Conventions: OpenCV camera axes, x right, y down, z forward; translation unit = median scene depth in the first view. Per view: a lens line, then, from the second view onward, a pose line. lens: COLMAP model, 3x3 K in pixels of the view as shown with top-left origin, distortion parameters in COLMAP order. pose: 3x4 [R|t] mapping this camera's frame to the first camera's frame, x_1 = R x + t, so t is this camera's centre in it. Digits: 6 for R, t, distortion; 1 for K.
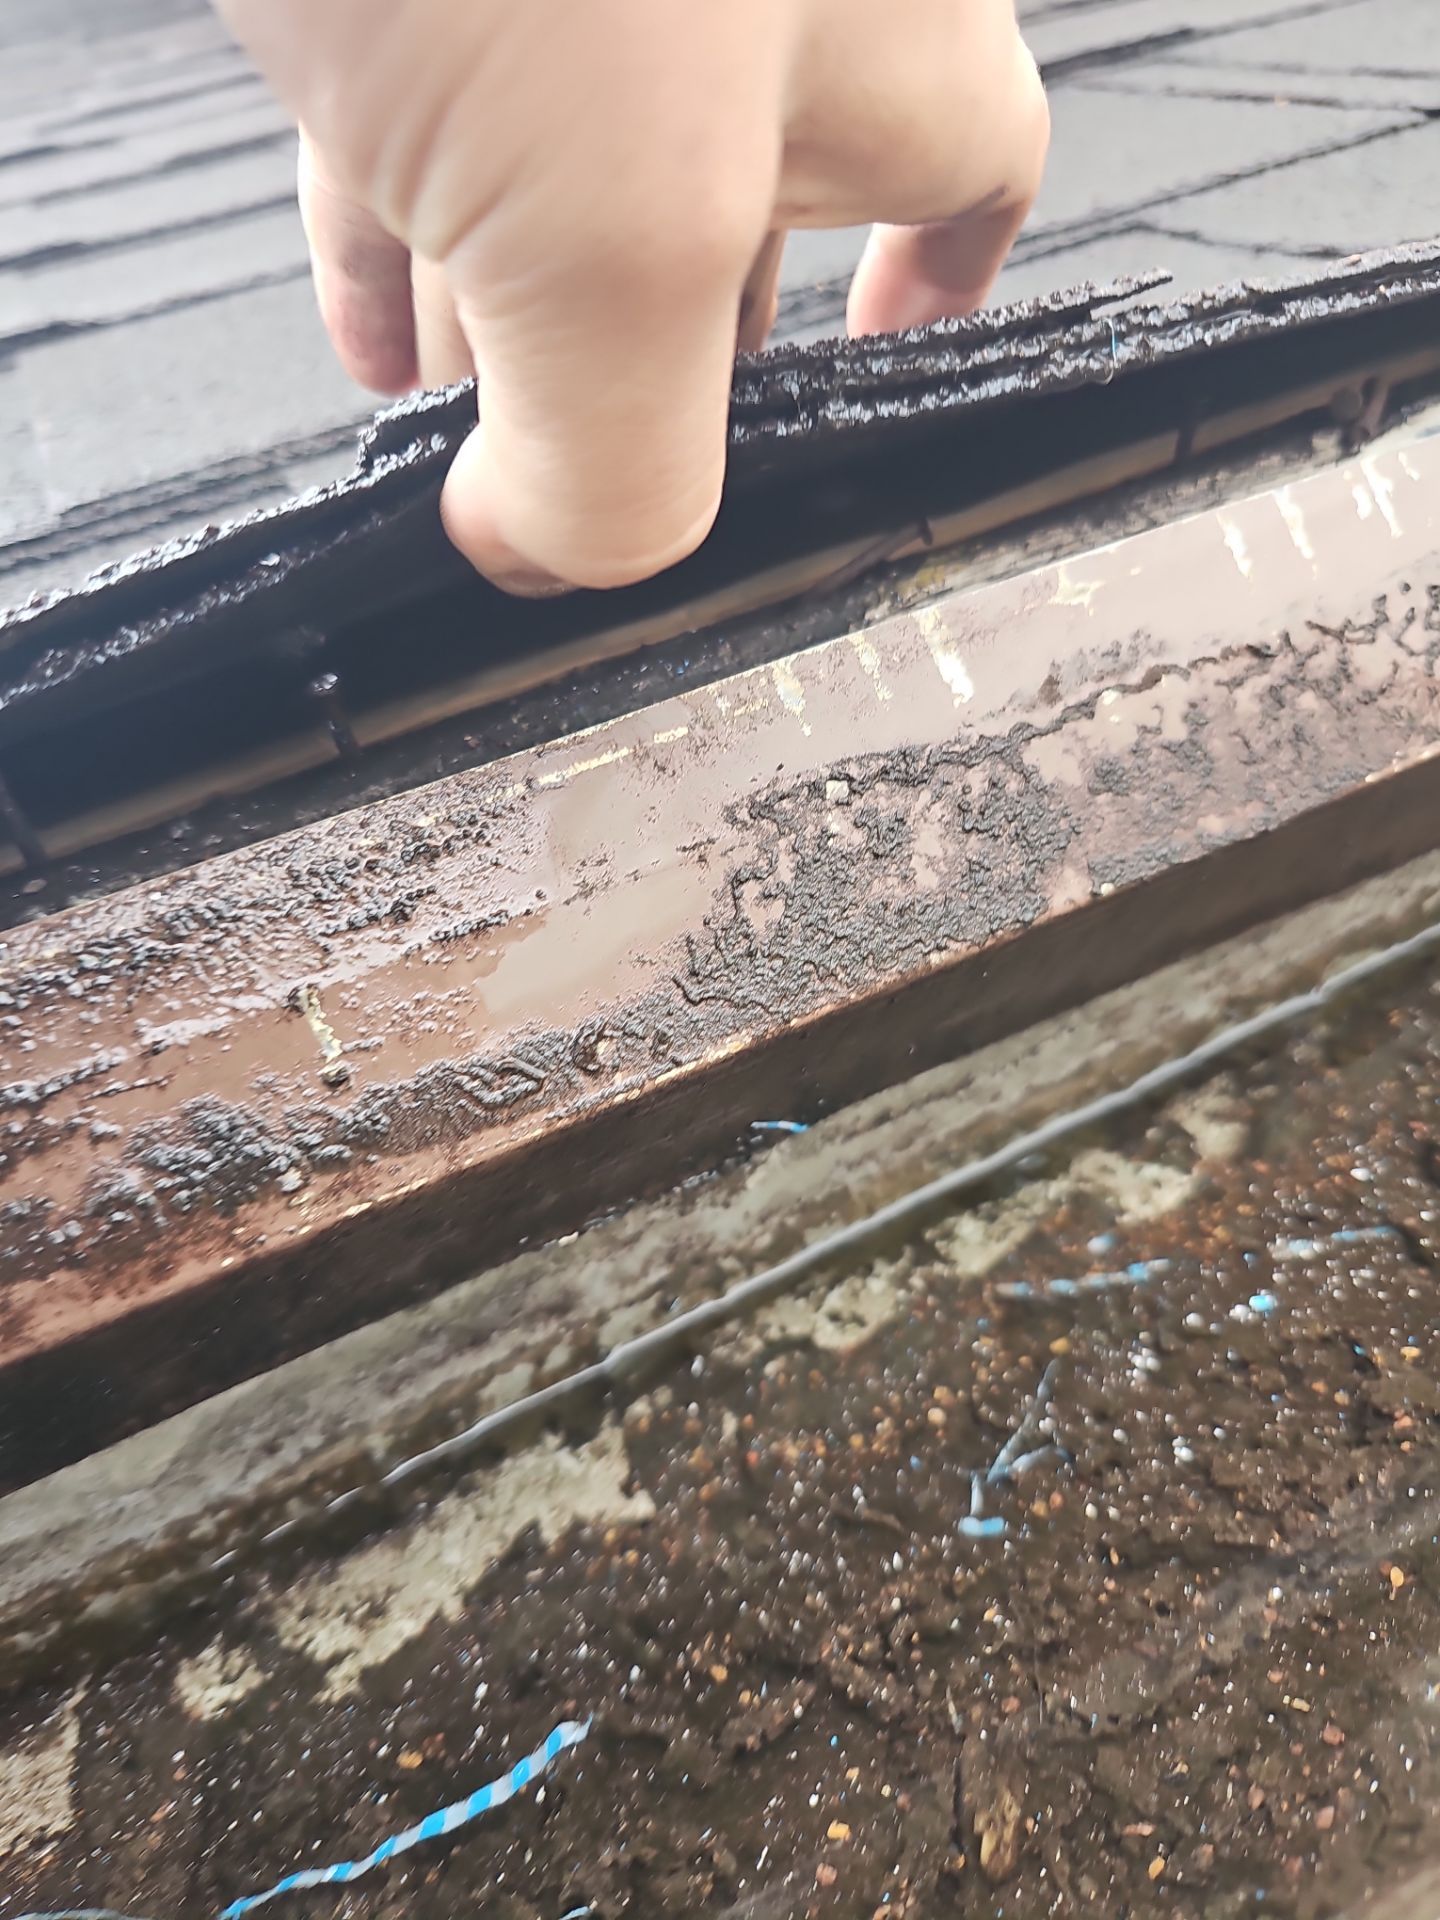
lens RADIAL K [[742.3, 0, 743.0], [0, 742.3, 951.9], [0, 0, 1]] dist [-0.001409, -0.000045]
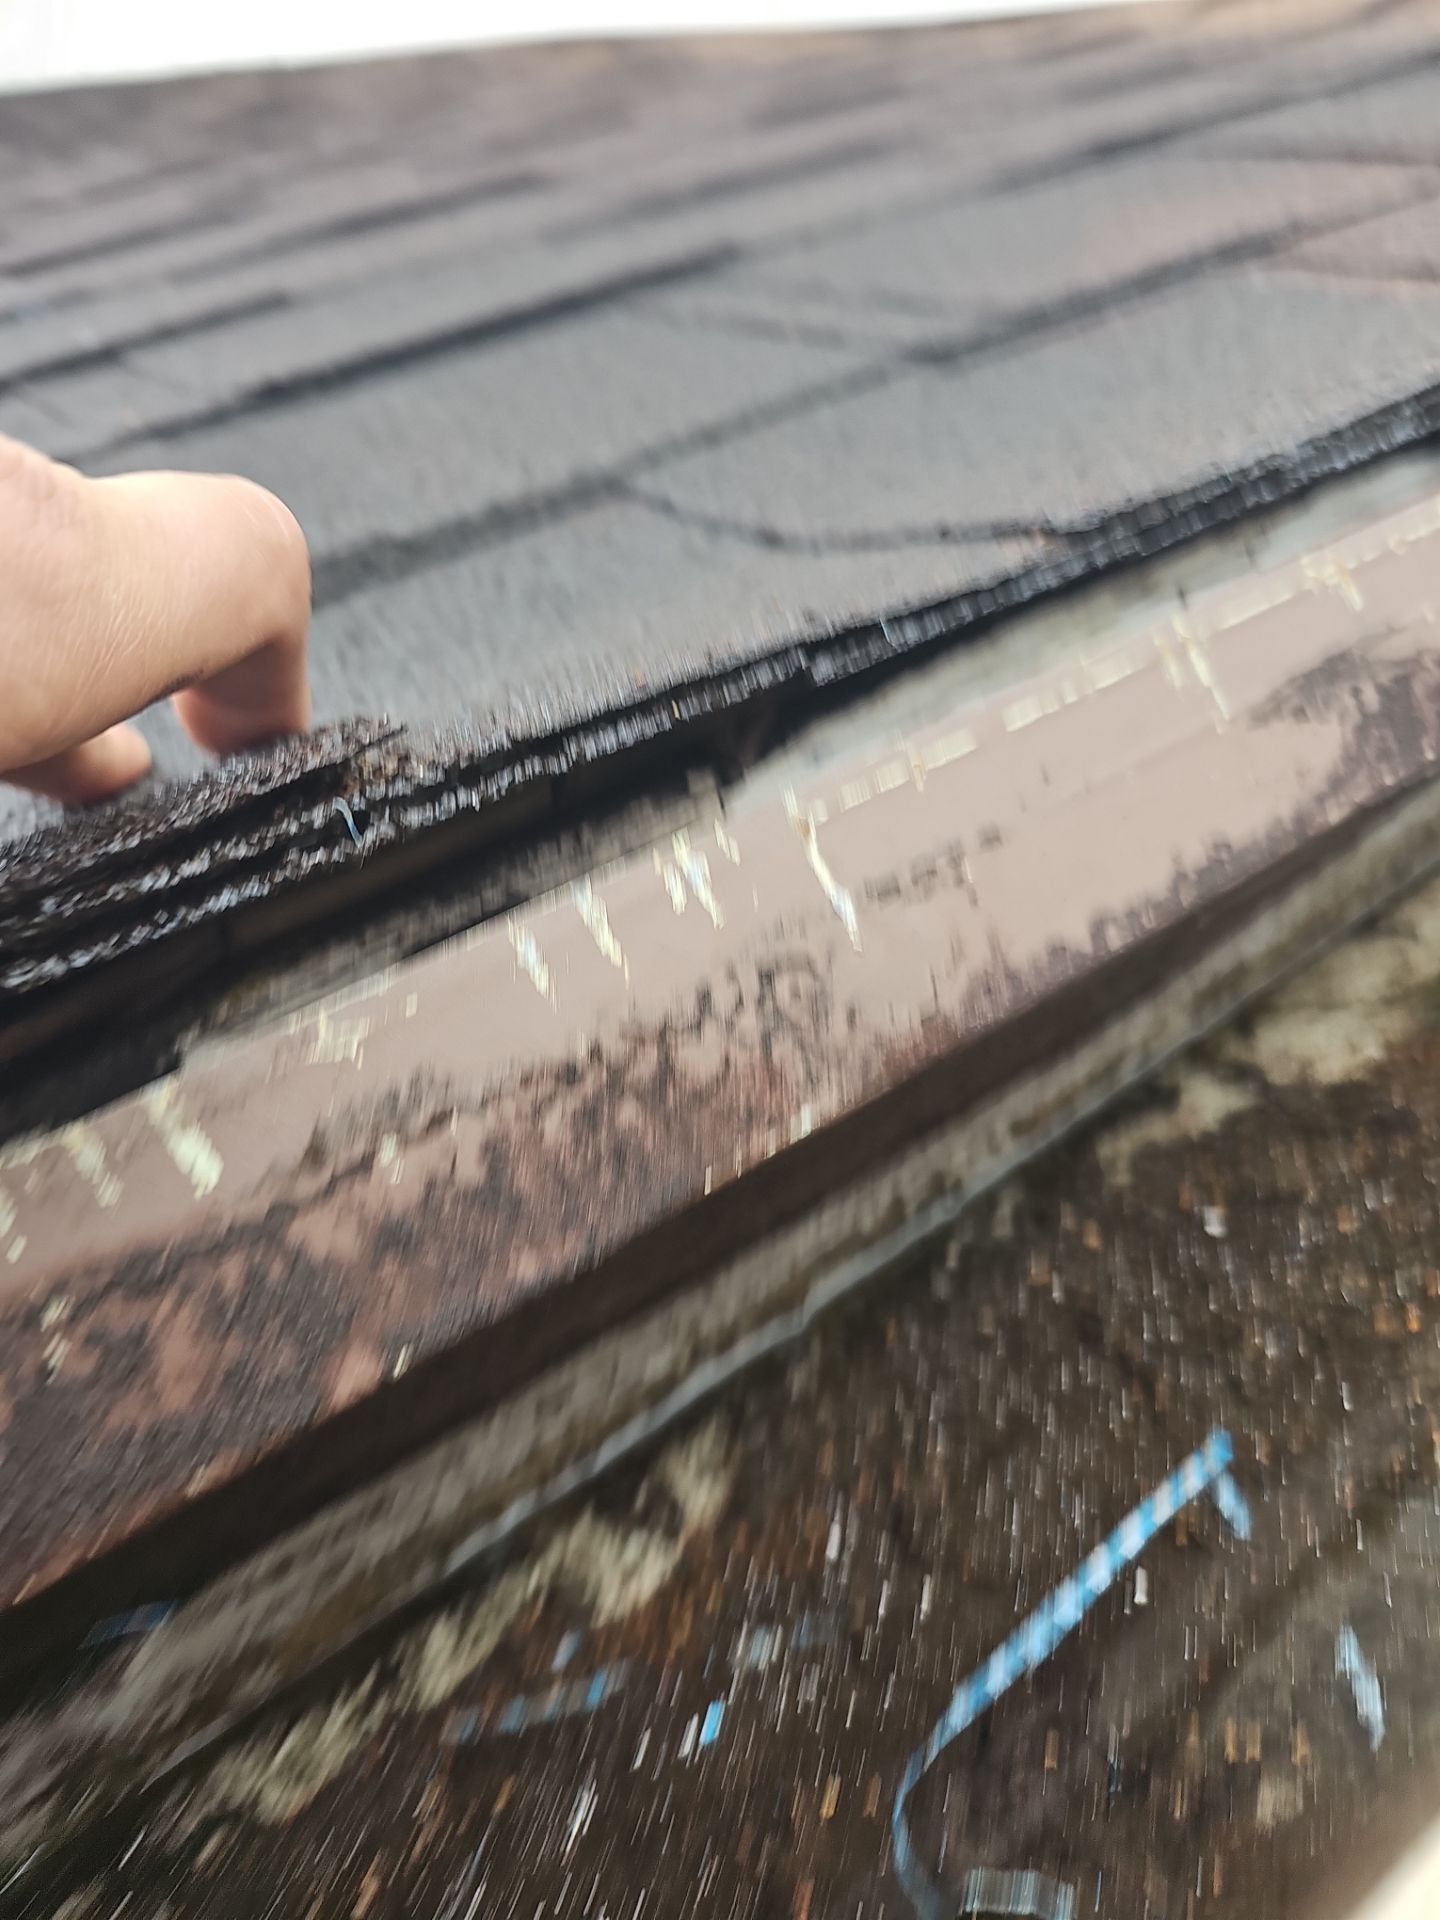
lens RADIAL K [[735.7, 0, 719.5], [0, 735.7, 932.6], [0, 0, 1]] dist [-0.001476, -0.000477]
pose [[0.994029, -0.100032, 0.043590, 0.844823], [0.101930, 0.993829, -0.043746, -0.504372], [-0.038945, 0.047928, 0.998091, 0.054014]]
